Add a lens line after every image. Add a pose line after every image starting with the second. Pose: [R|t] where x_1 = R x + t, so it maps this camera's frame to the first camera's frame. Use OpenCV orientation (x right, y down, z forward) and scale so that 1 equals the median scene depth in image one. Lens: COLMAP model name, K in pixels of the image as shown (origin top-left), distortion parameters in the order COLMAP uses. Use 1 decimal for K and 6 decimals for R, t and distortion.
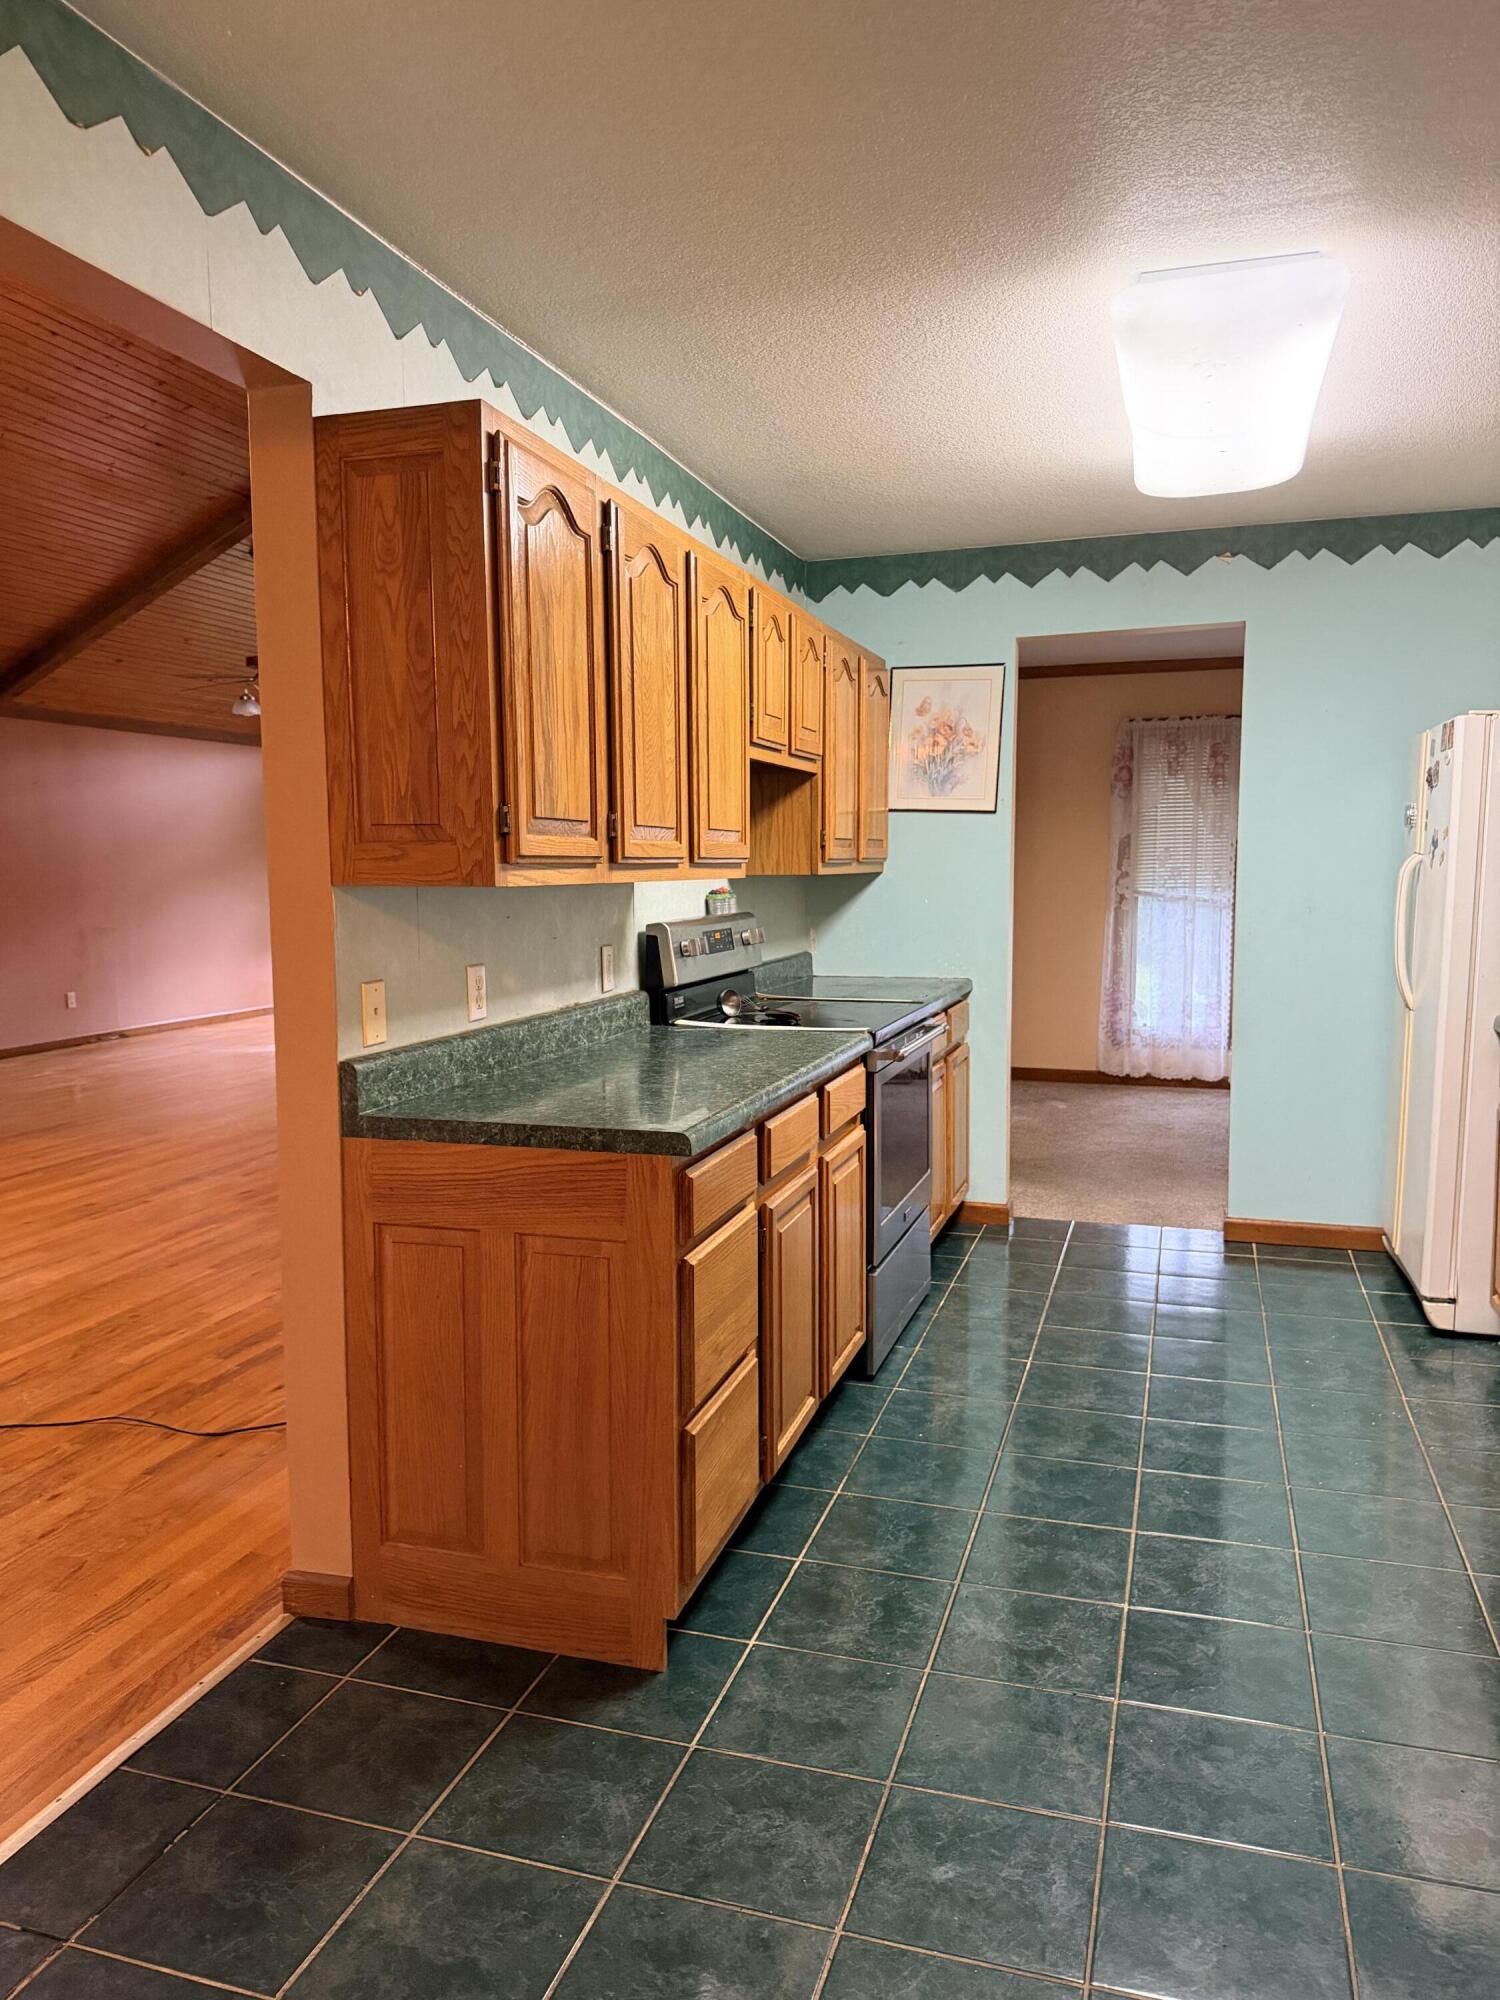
lens RADIAL K [[1423.1, 0, 755.6], [0, 1423.1, 1005.9], [0, 0, 1]] dist [0.096511, -0.002682]
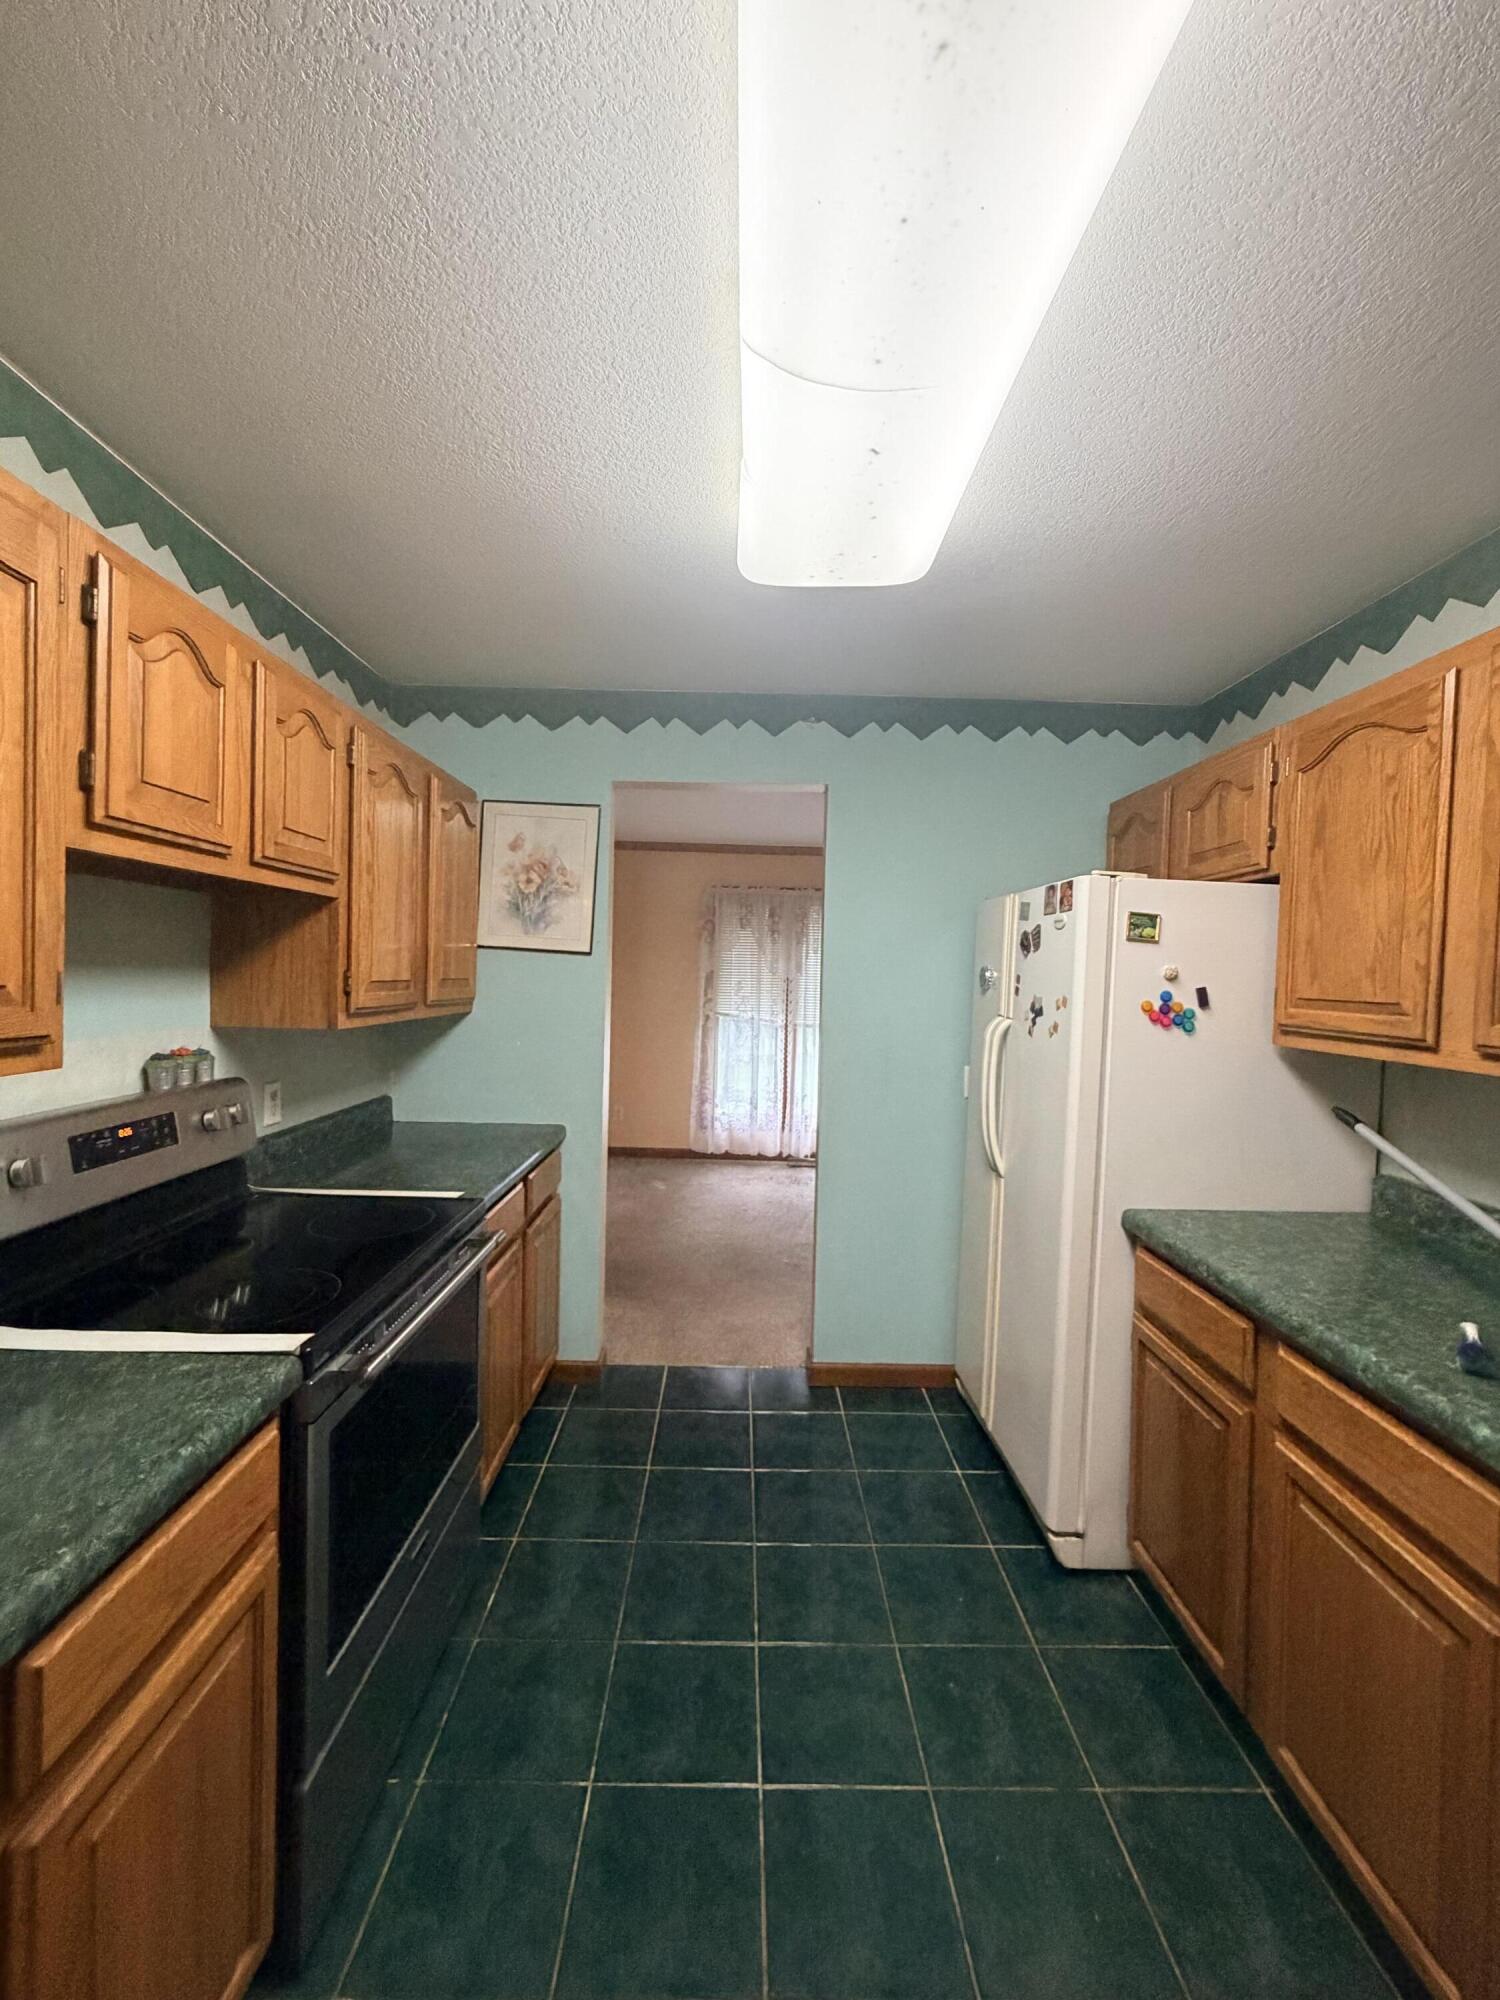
lens RADIAL K [[798.3, 0, 757.8], [0, 798.3, 990.0], [0, 0, 1]] dist [-0.000771, 0.000762]
pose [[0.948542, 0.021827, 0.315897, 0.103502], [0.003343, 0.996876, -0.078915, -0.067038], [-0.316632, 0.075911, 0.945506, 0.447186]]
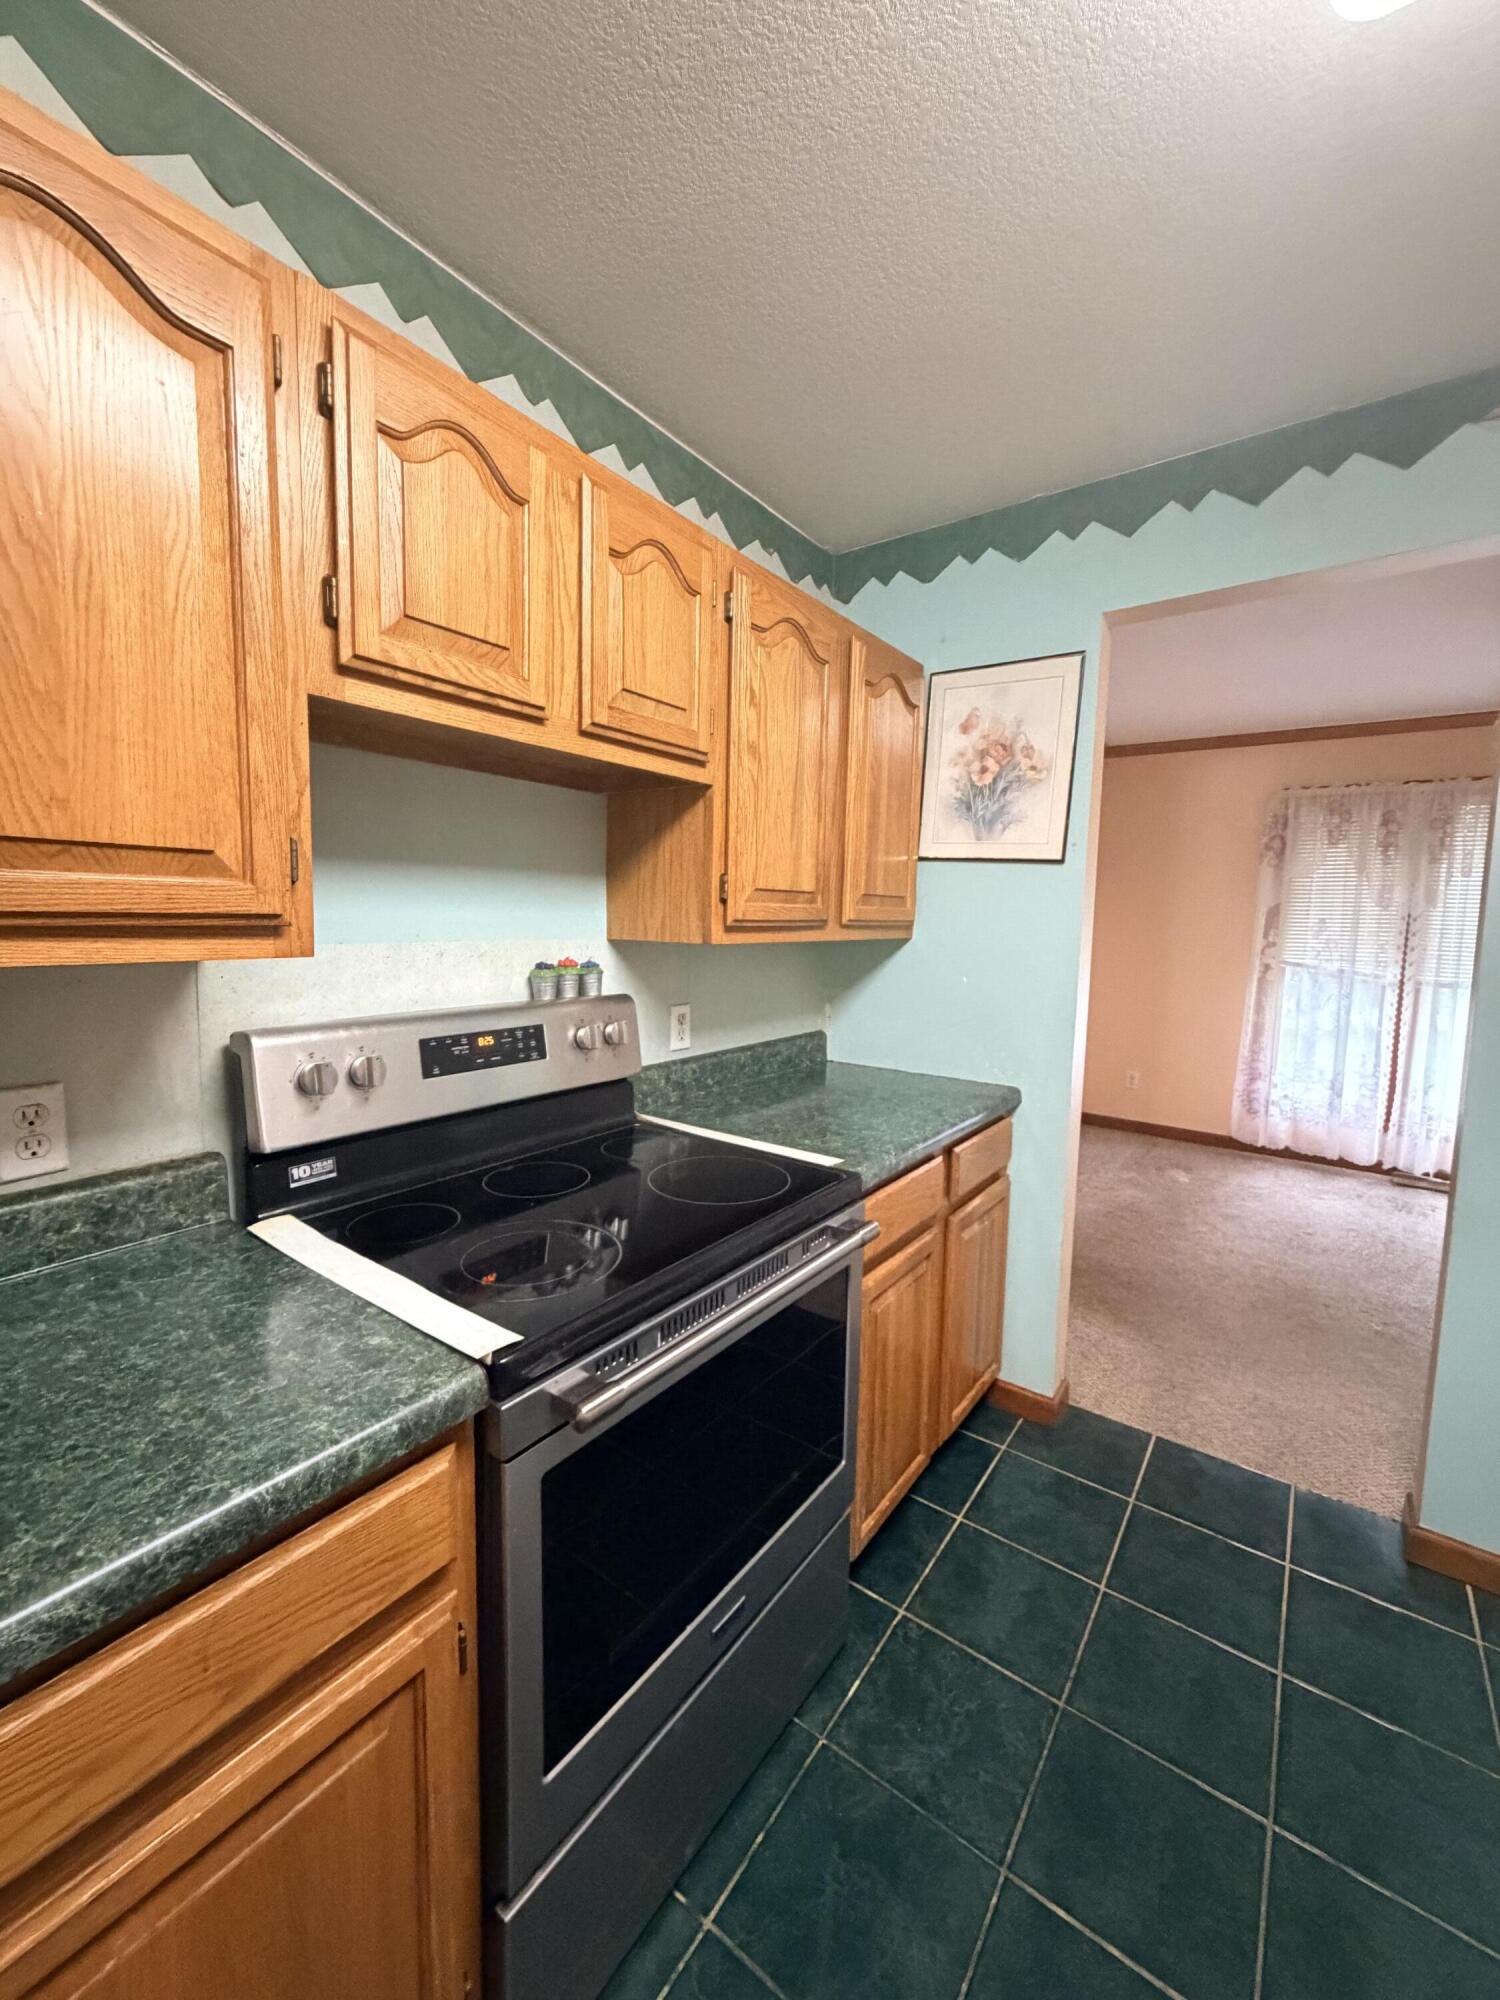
lens RADIAL K [[798.3, 0, 749.3], [0, 798.3, 991.0], [0, 0, 1]] dist [-0.000771, 0.000762]
pose [[0.945034, 0.056038, -0.322135, 0.150305], [-0.058457, 0.998288, 0.002168, -0.062057], [0.321704, 0.016782, 0.946691, 0.567128]]
